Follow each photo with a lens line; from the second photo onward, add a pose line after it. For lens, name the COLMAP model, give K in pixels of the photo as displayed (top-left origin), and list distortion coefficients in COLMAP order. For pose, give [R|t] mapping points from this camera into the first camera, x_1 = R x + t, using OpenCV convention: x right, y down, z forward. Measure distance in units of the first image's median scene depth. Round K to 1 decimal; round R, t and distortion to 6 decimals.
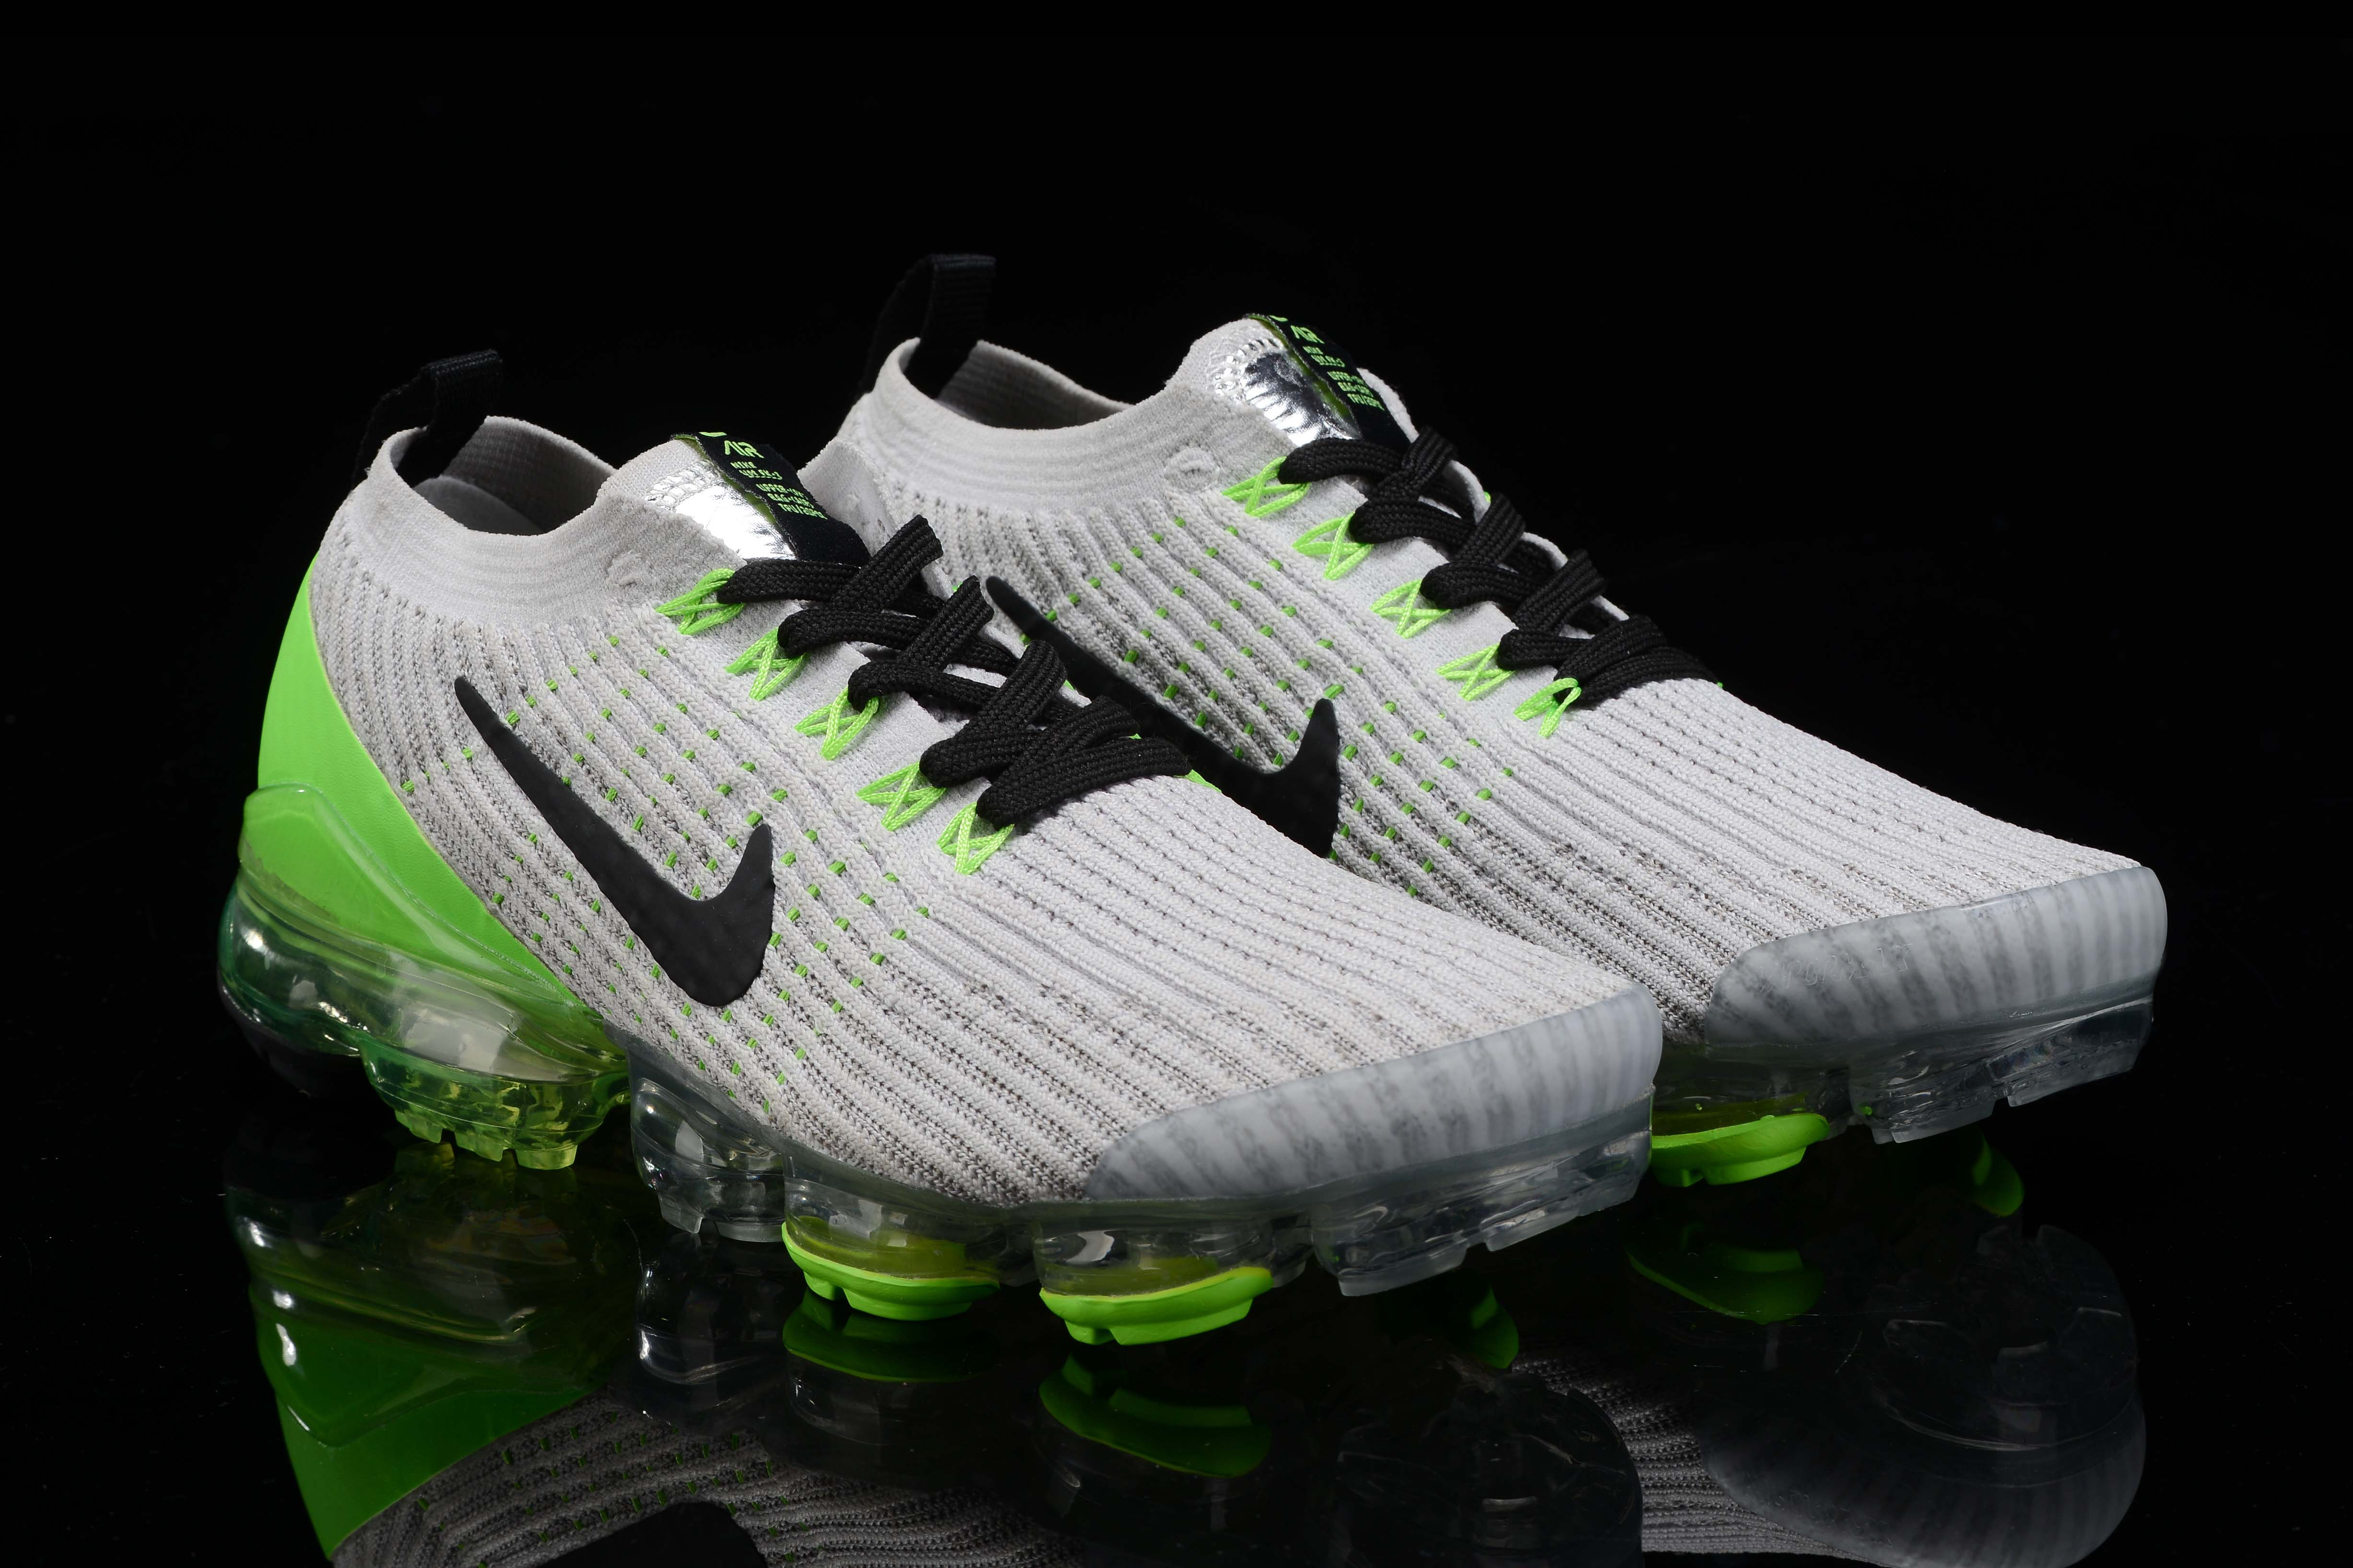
lens RADIAL K [[6411.3, 0, 1176.5], [0, 6411.3, 784.0], [0, 0, 1]] dist [0.106137, 0.968782]
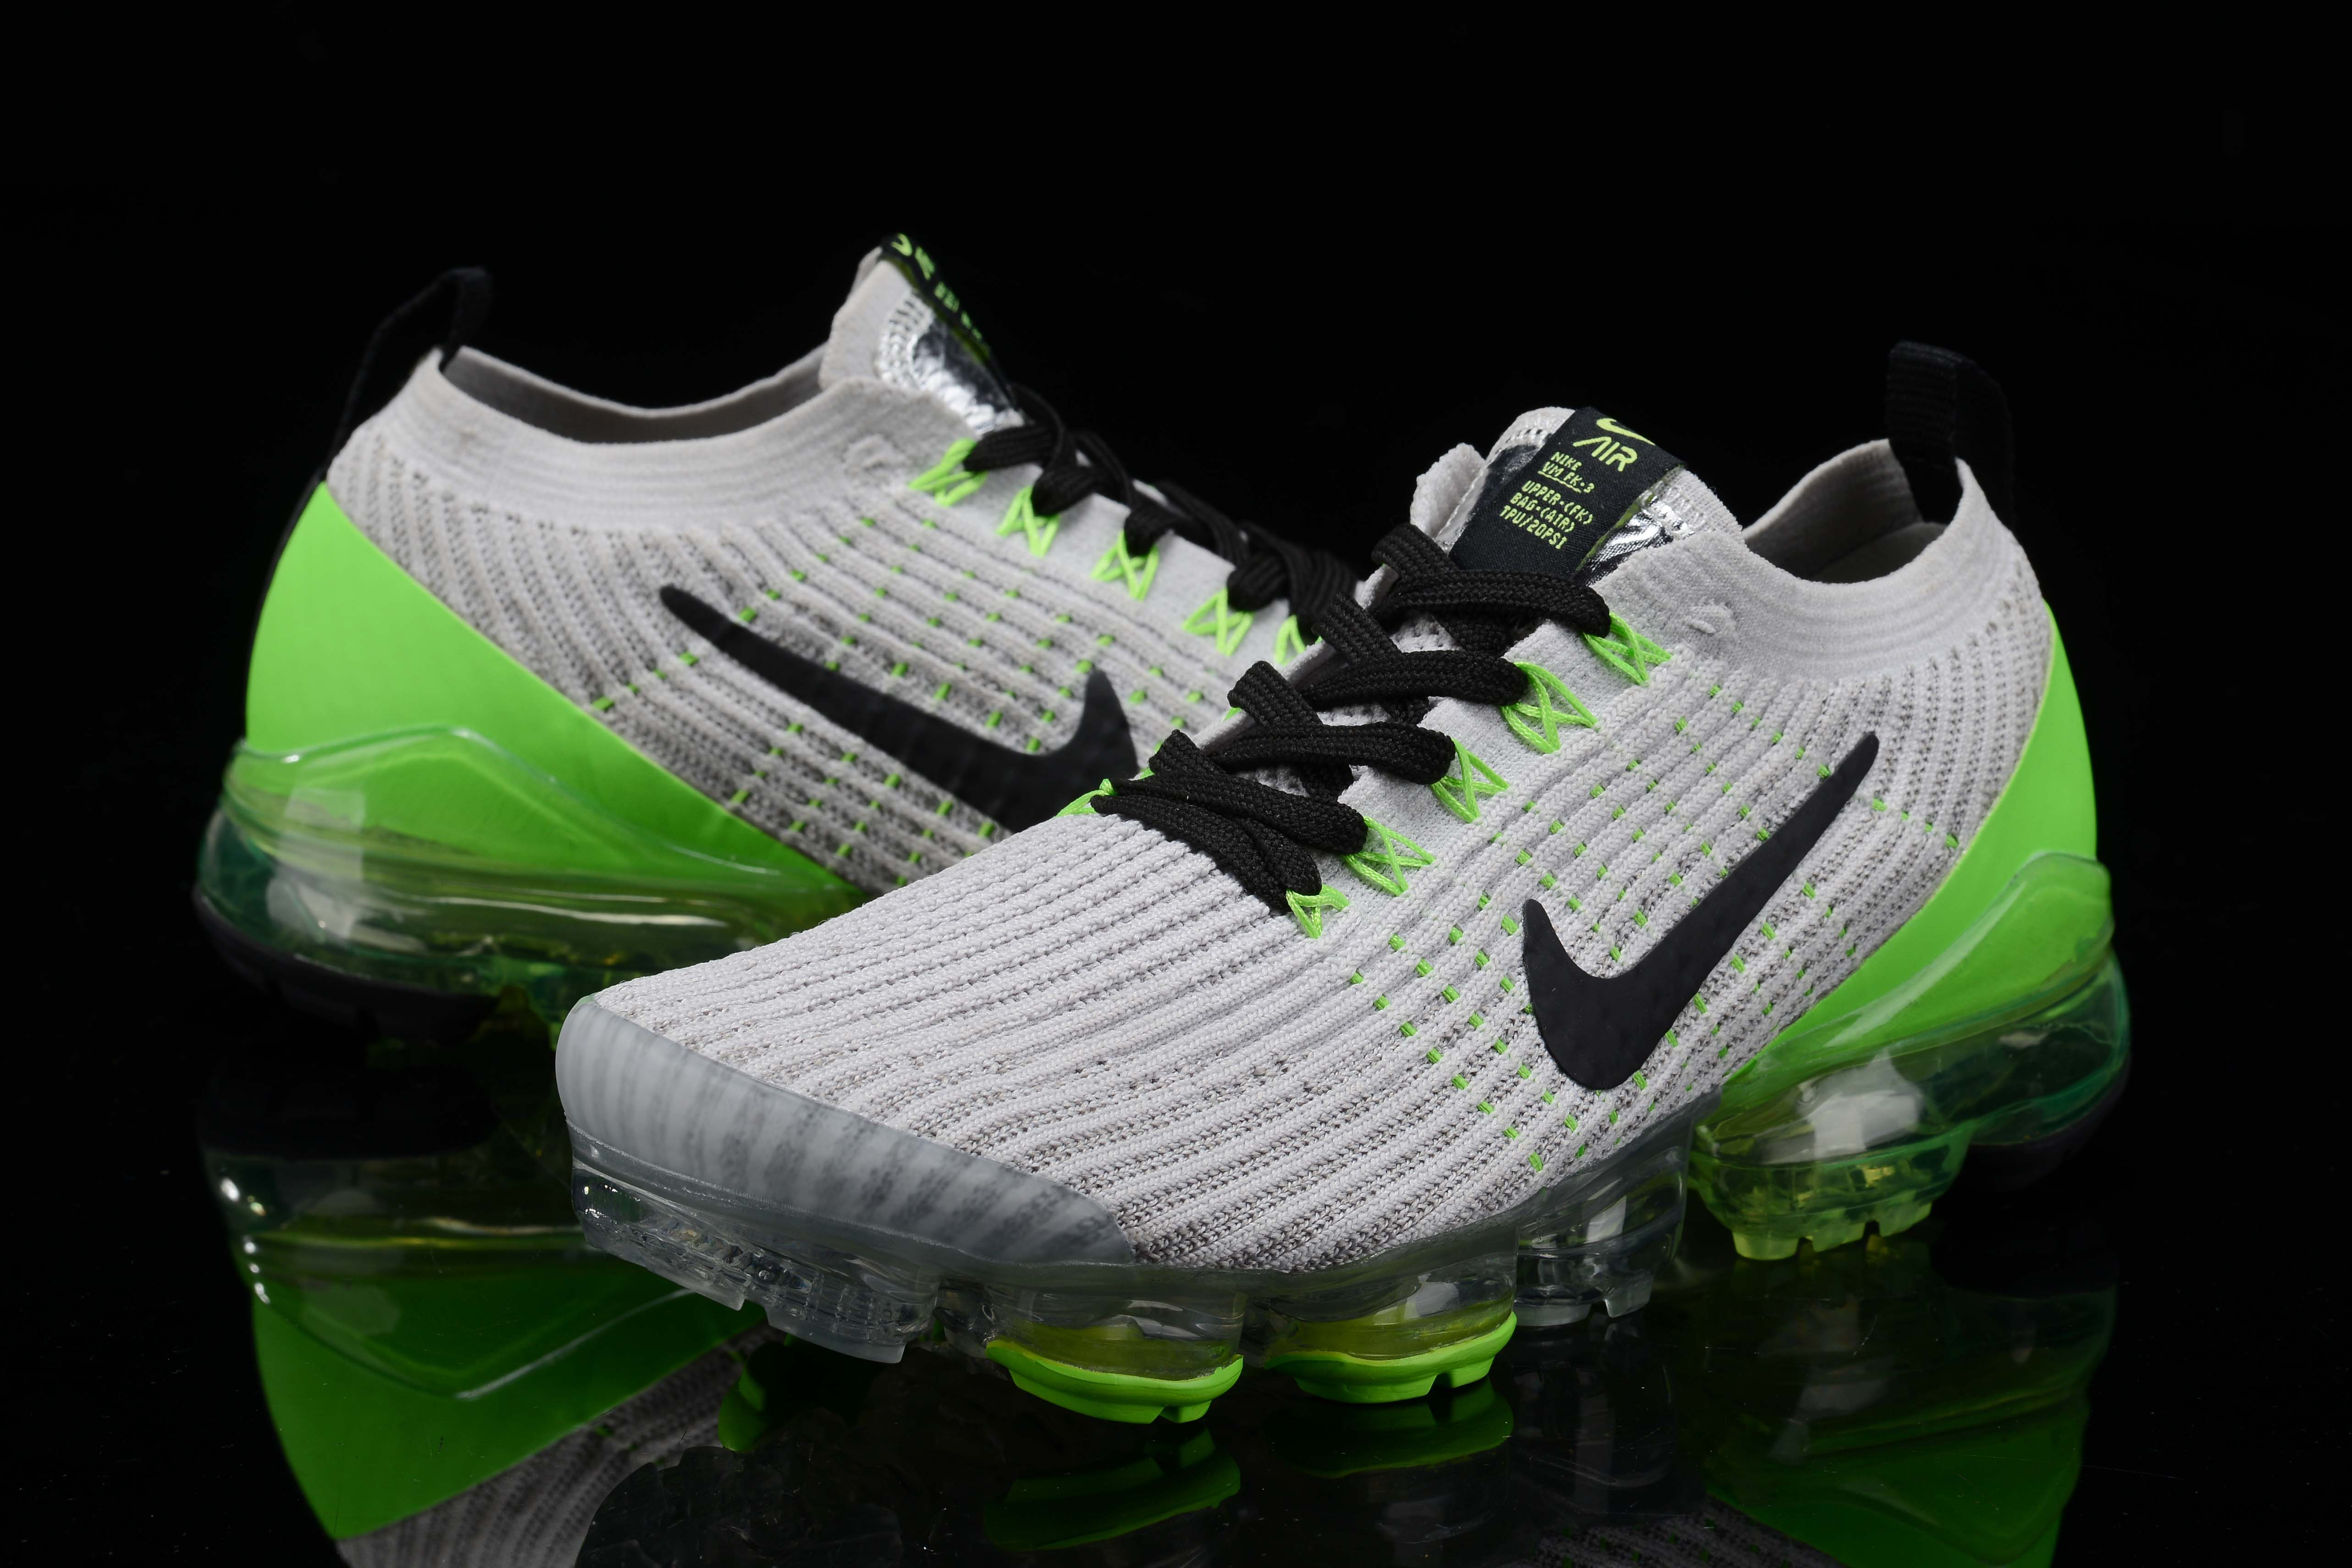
lens RADIAL K [[6409.3, 0, 1176.0], [0, 6409.3, 784.0], [0, 0, 1]] dist [0.106137, 0.968782]
pose [[0.773171, -0.131033, 0.620514, -0.689407], [0.141807, 0.989370, 0.032231, -0.007012], [-0.618141, 0.063073, 0.783533, 0.169018]]
